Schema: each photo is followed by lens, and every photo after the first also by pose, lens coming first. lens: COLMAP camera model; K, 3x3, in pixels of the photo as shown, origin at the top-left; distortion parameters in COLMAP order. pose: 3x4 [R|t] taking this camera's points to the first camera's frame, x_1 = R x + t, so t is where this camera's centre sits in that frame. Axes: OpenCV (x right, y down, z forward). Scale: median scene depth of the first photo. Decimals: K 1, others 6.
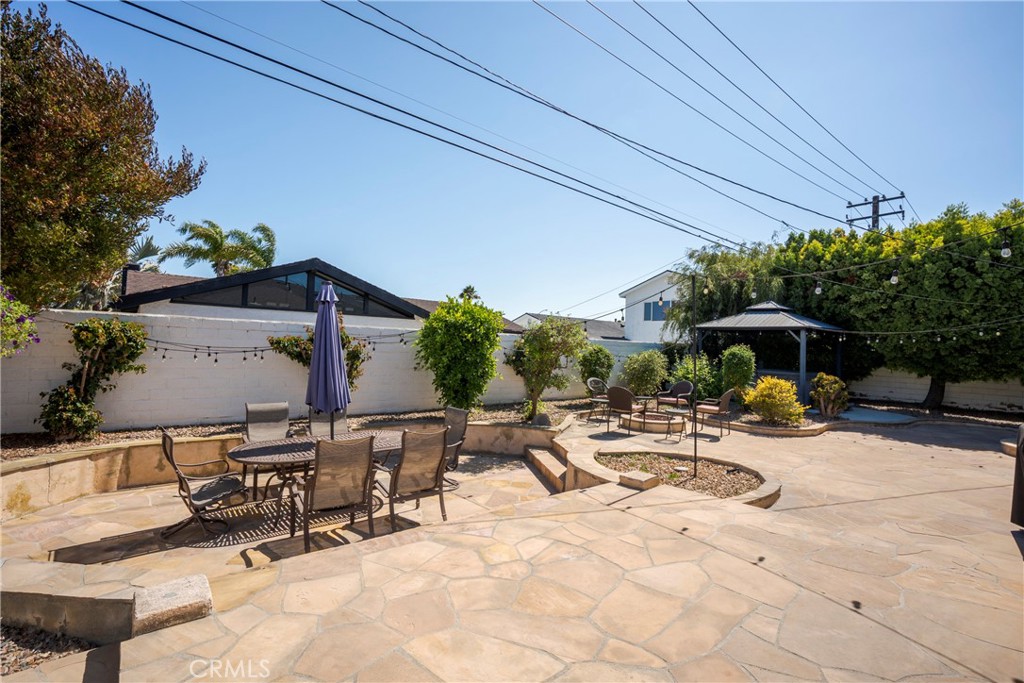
lens RADIAL K [[463.9, 0, 499.8], [0, 463.9, 339.9], [0, 0, 1]] dist [-0.012593, 0.003325]
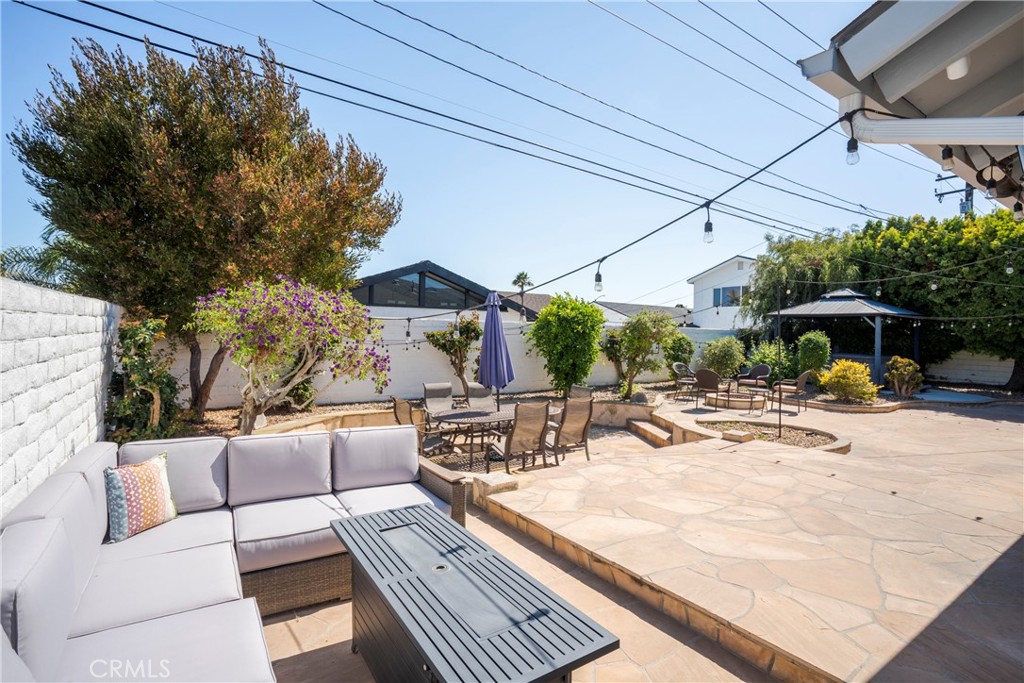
lens RADIAL K [[494.3, 0, 503.9], [0, 494.3, 339.2], [0, 0, 1]] dist [-0.009694, 0.011061]
pose [[0.996557, -0.013257, -0.081844, -0.143431], [0.015380, 0.999560, 0.025359, -0.013673], [0.081472, -0.026530, 0.996323, -0.264999]]
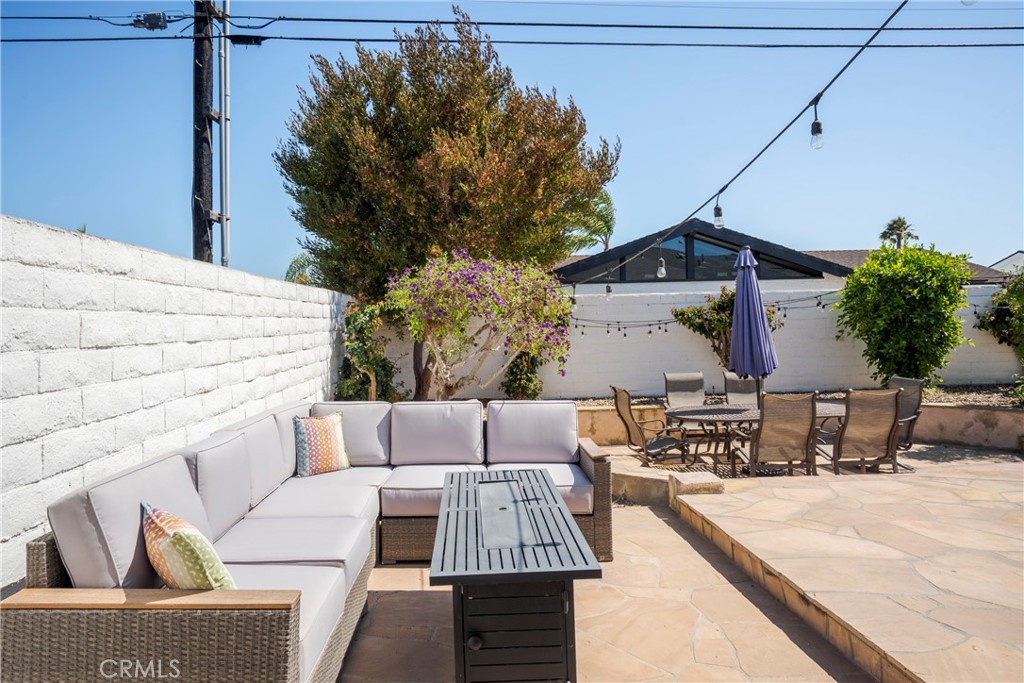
lens RADIAL K [[664.8, 0, 489.0], [0, 664.8, 329.1], [0, 0, 1]] dist [0.010824, 0.017693]
pose [[0.812385, -0.050782, -0.580906, 0.001921], [0.060260, 0.998178, -0.002987, 0.013546], [0.580000, -0.032579, 0.813965, -0.306930]]
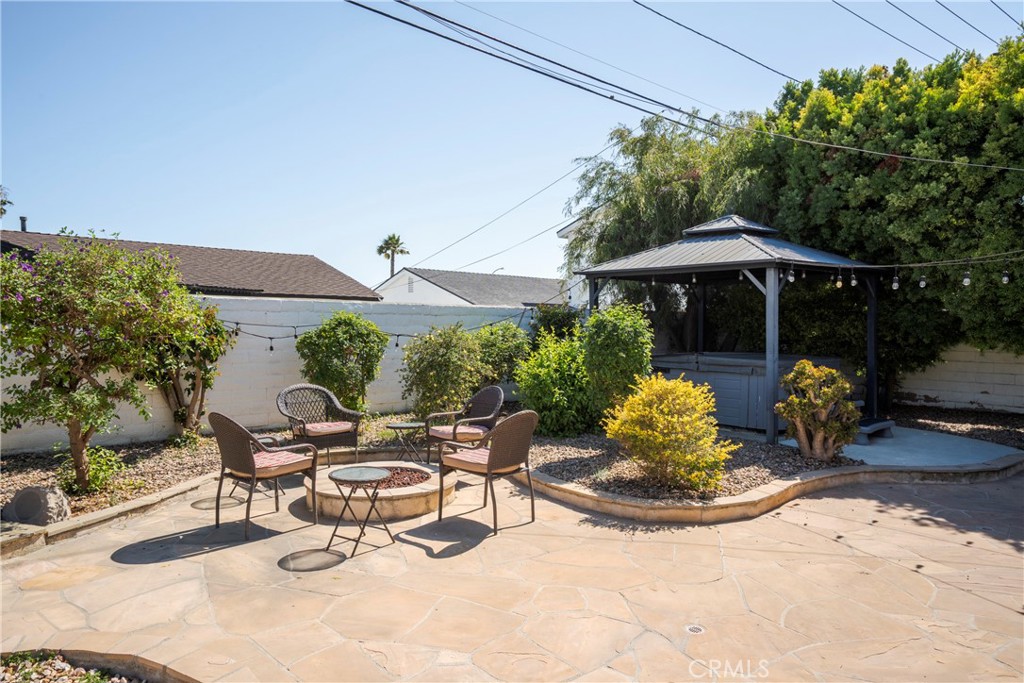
lens RADIAL K [[633.2, 0, 512.6], [0, 633.2, 335.3], [0, 0, 1]] dist [0.017826, 0.013527]
pose [[0.999523, -0.023606, 0.019897, 0.498527], [0.022994, 0.999273, 0.030420, 0.026849], [-0.020600, -0.029948, 0.999339, 0.481782]]
